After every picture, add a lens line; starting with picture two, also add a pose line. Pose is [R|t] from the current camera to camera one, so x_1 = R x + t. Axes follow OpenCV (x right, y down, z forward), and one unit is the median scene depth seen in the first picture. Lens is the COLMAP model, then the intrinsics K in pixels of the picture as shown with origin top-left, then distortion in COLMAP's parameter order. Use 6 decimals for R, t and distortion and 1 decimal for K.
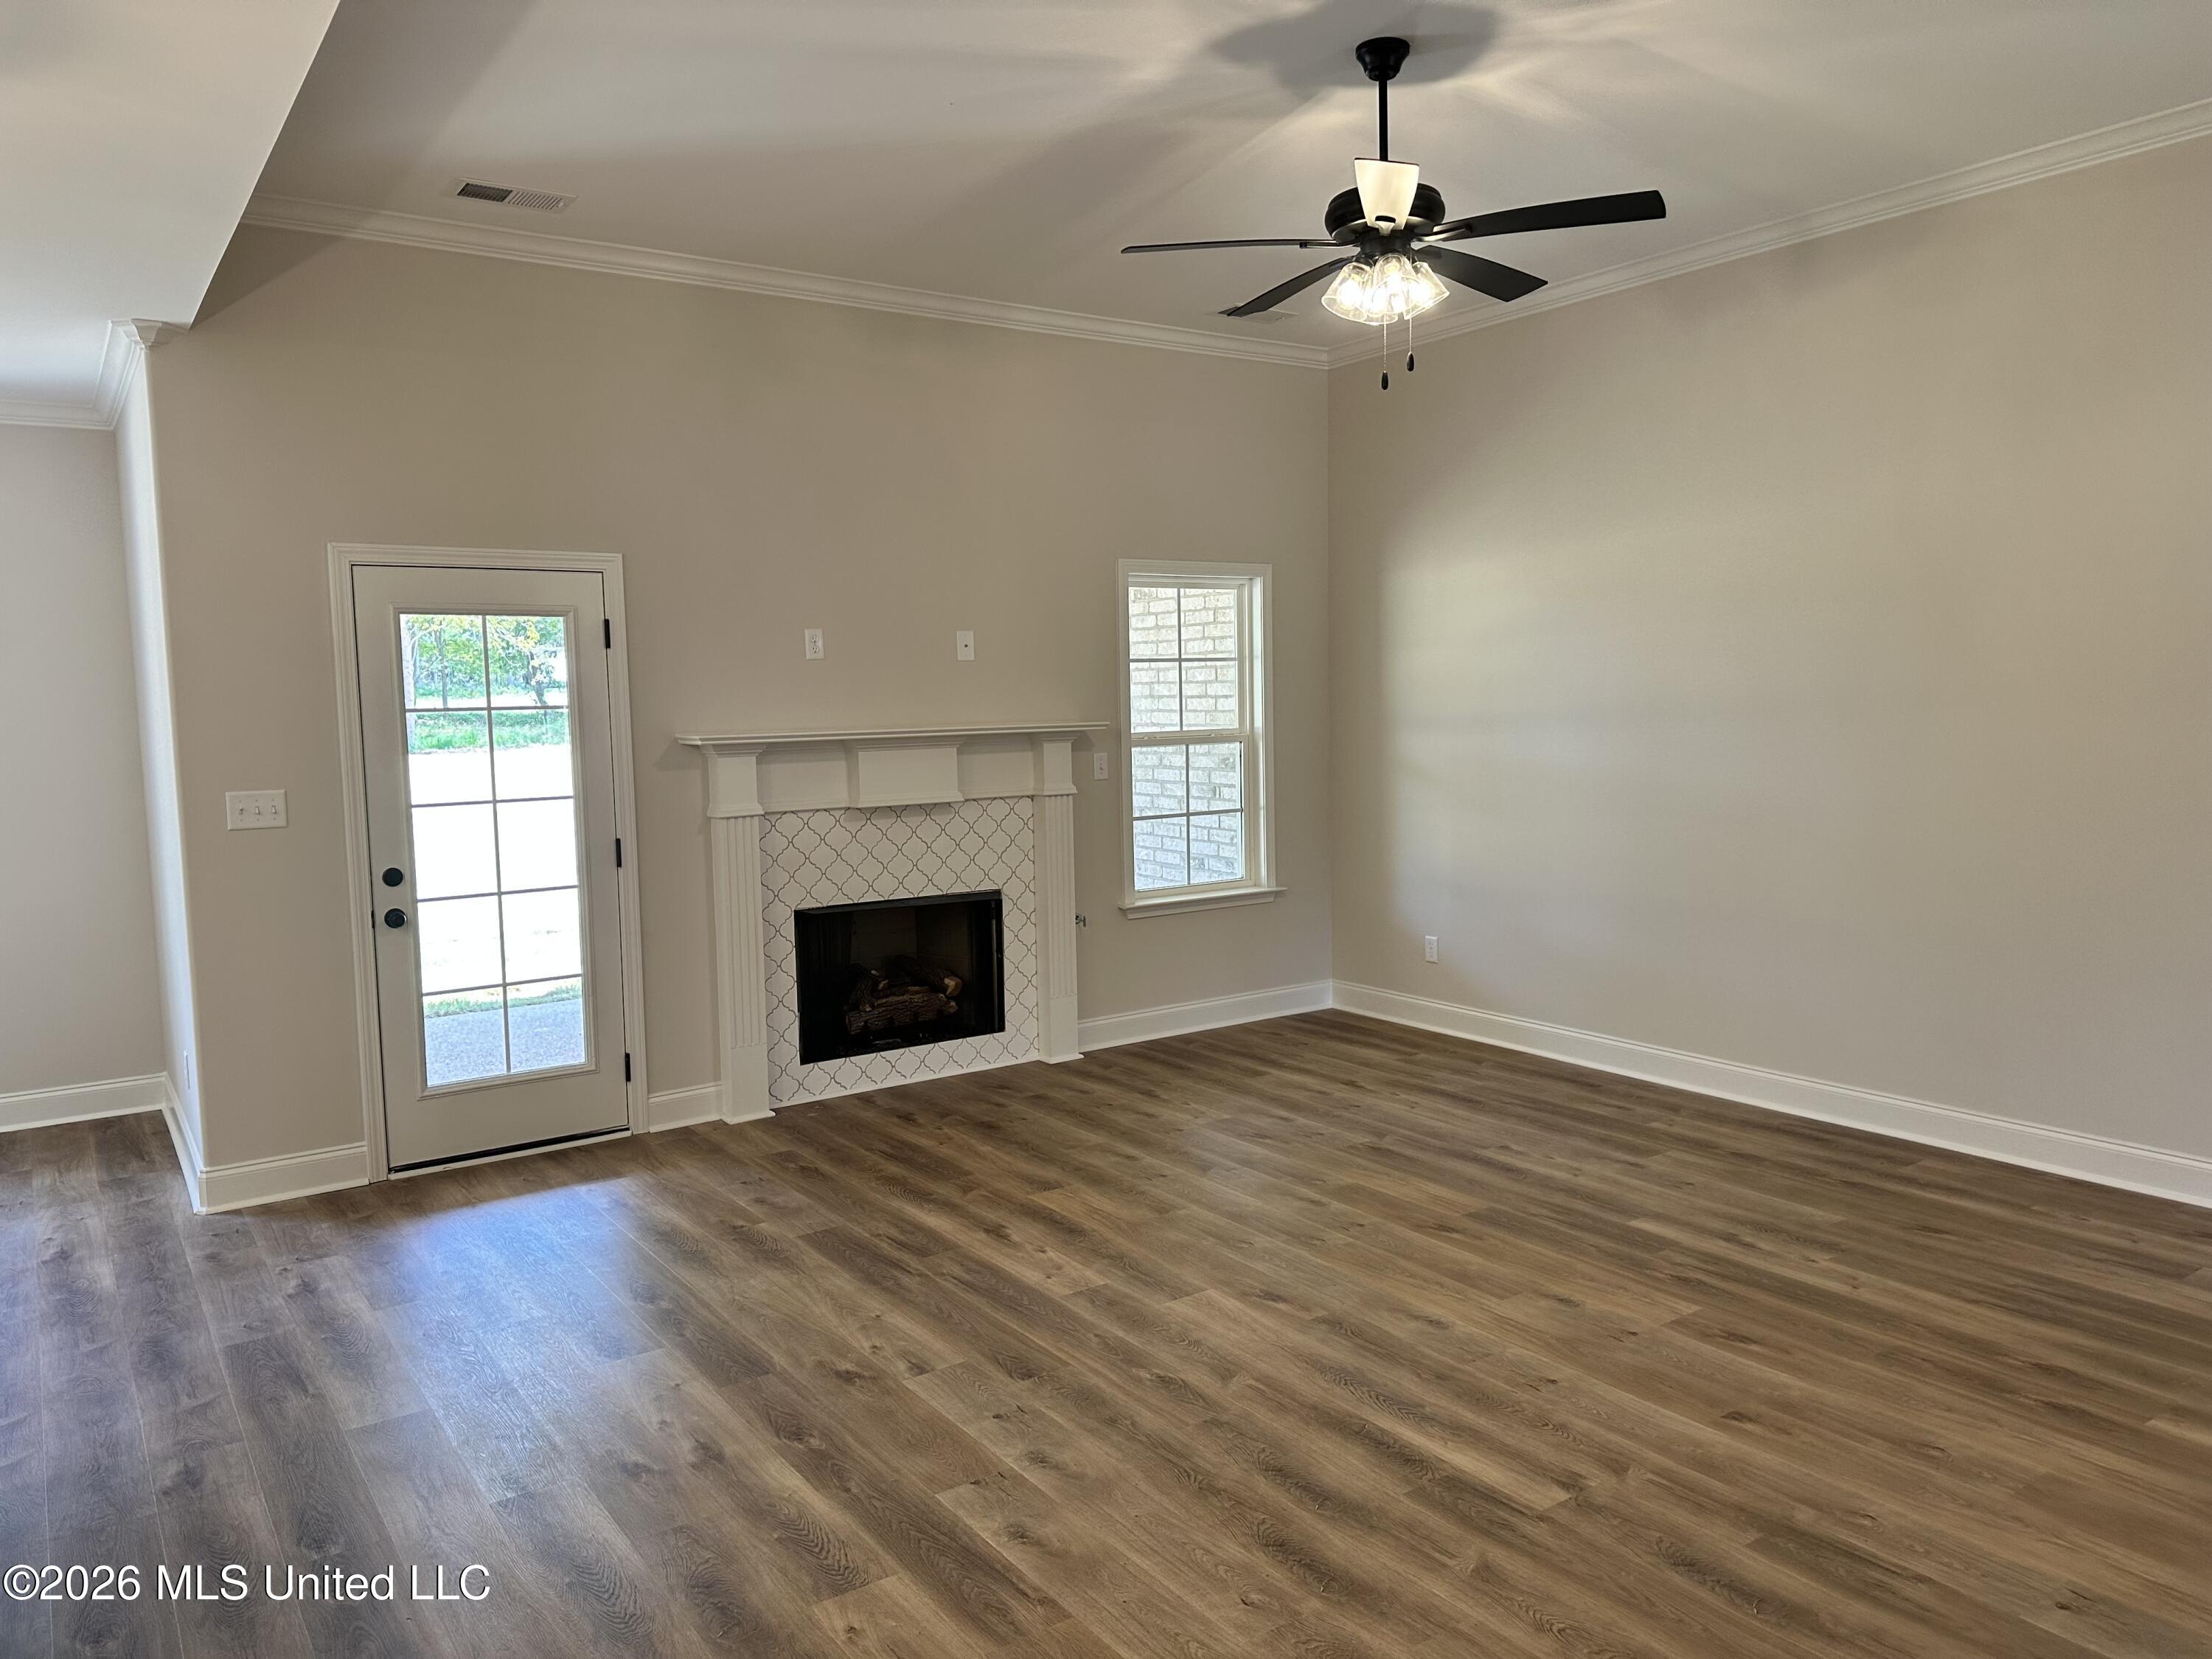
lens RADIAL K [[1533.3, 0, 1106.0], [0, 1533.3, 829.5], [0, 0, 1]] dist [0.098573, -0.133408]
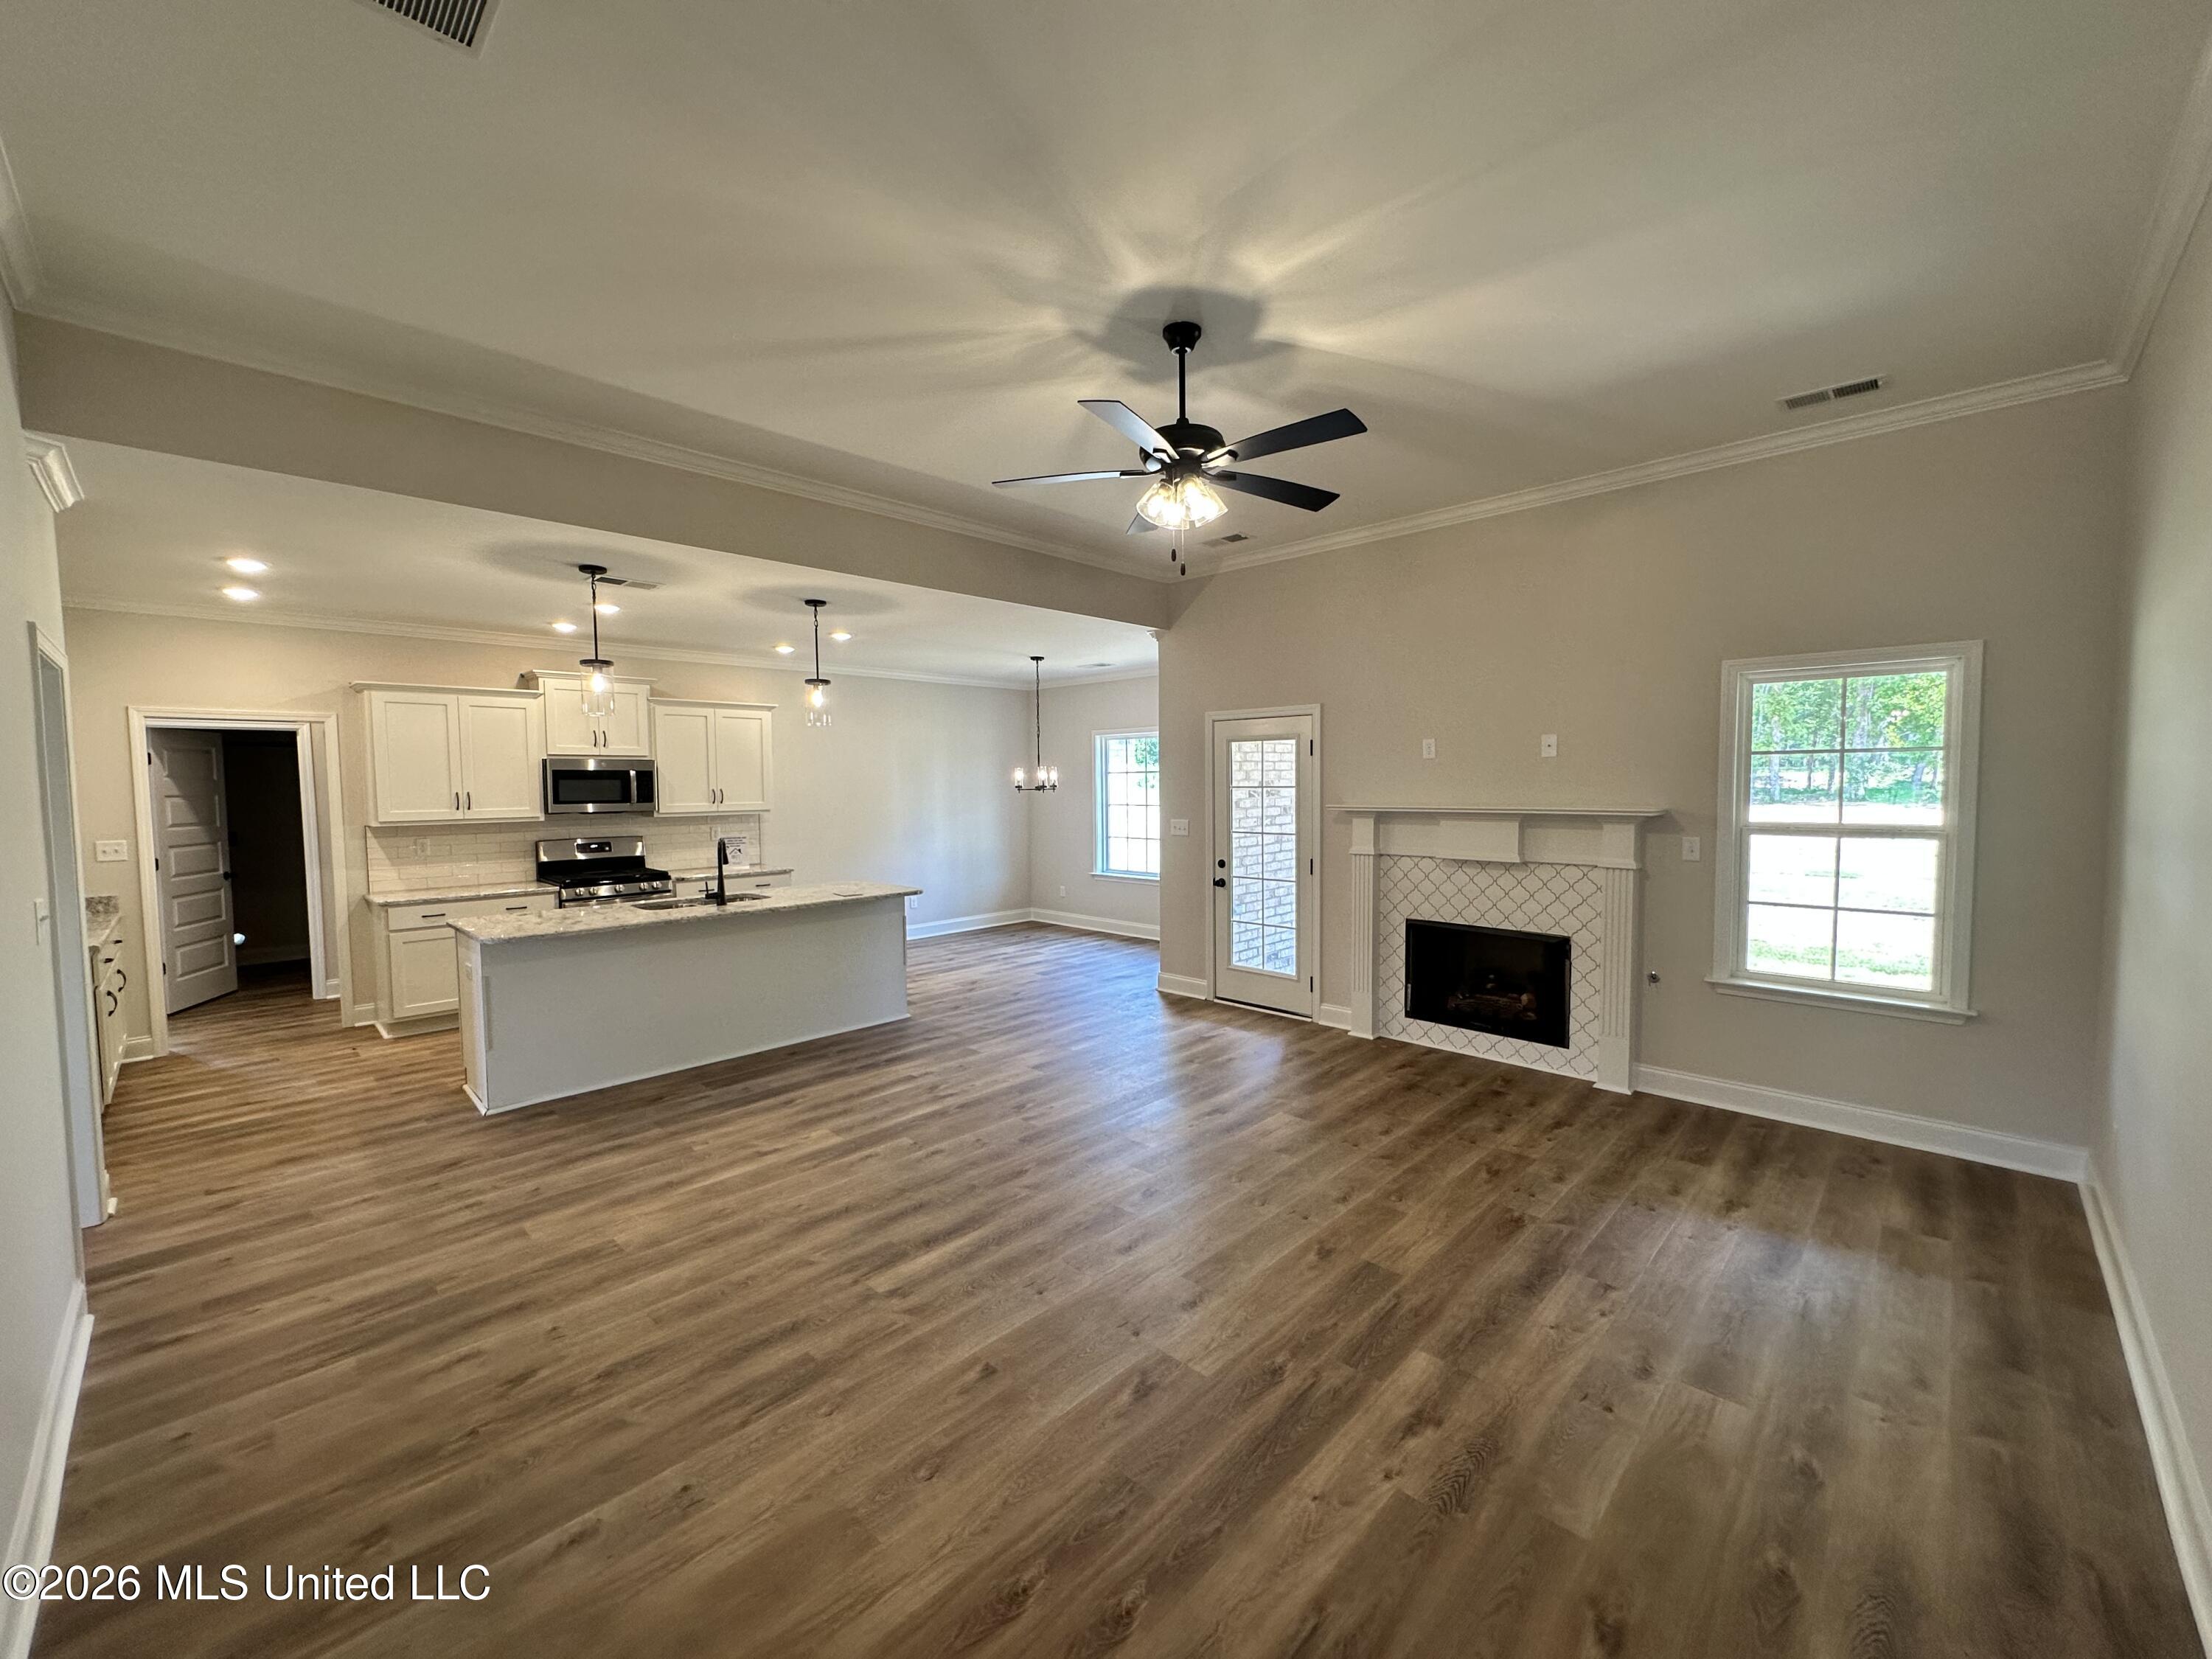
lens RADIAL K [[886.8, 0, 1106.0], [0, 886.8, 829.5], [0, 0, 1]] dist [0.000850, 0.000286]
pose [[0.193329, 0.072645, -0.978441, 0.641897], [-0.083849, 0.994830, 0.057295, -0.066487], [0.977545, 0.070964, 0.198421, 0.534740]]
